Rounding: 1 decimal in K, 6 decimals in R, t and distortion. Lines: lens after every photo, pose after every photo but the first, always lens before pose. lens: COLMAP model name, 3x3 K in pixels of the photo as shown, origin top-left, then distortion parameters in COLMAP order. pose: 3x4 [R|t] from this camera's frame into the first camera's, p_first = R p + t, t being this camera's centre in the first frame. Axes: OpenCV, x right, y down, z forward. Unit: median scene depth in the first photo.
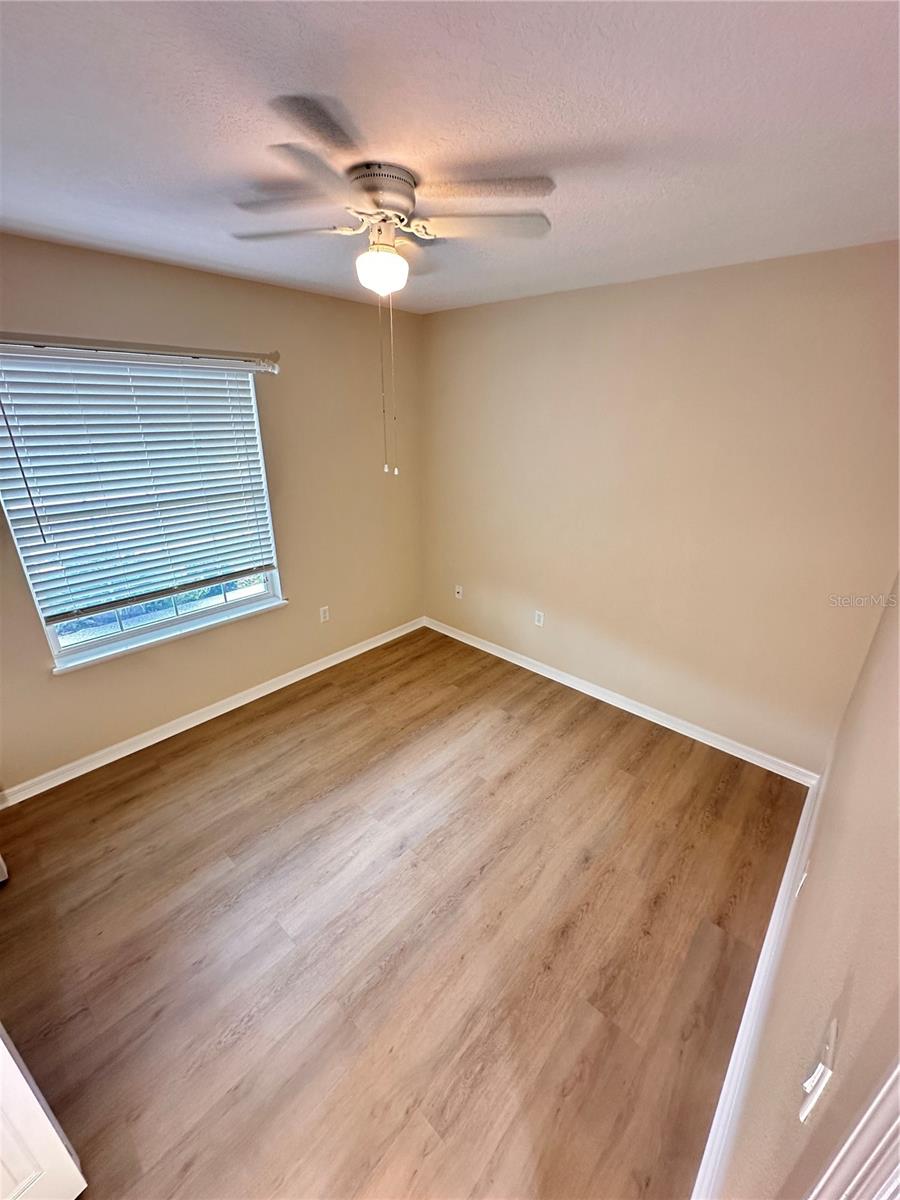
lens RADIAL K [[480.6, 0, 449.0], [0, 480.6, 601.3], [0, 0, 1]] dist [-0.002436, -0.000377]
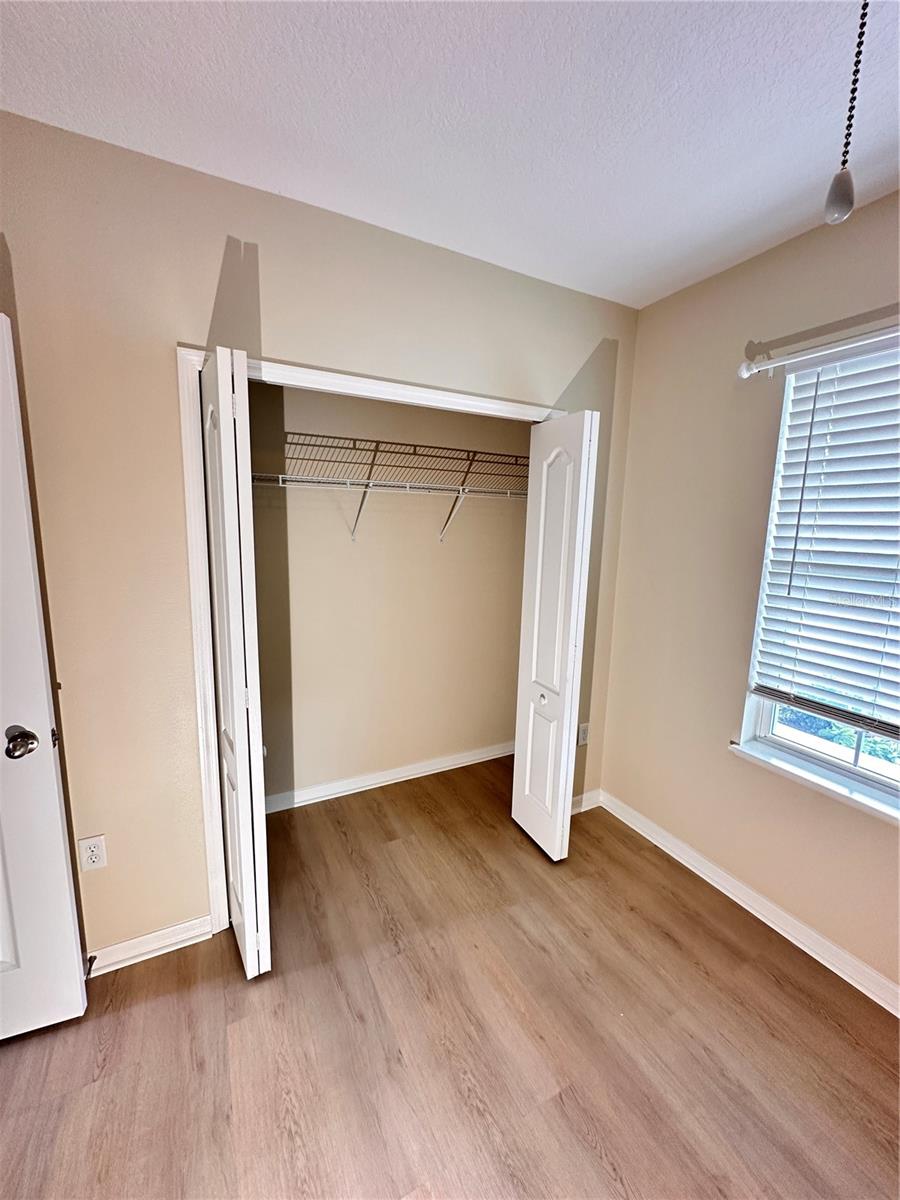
lens RADIAL K [[480.6, 0, 449.5], [0, 480.6, 598.1], [0, 0, 1]] dist [-0.002436, -0.000377]
pose [[-0.336040, 0.125140, -0.933497, 0.061451], [-0.382237, 0.887722, 0.256601, -0.103715], [0.860797, 0.443045, -0.250477, 0.698808]]
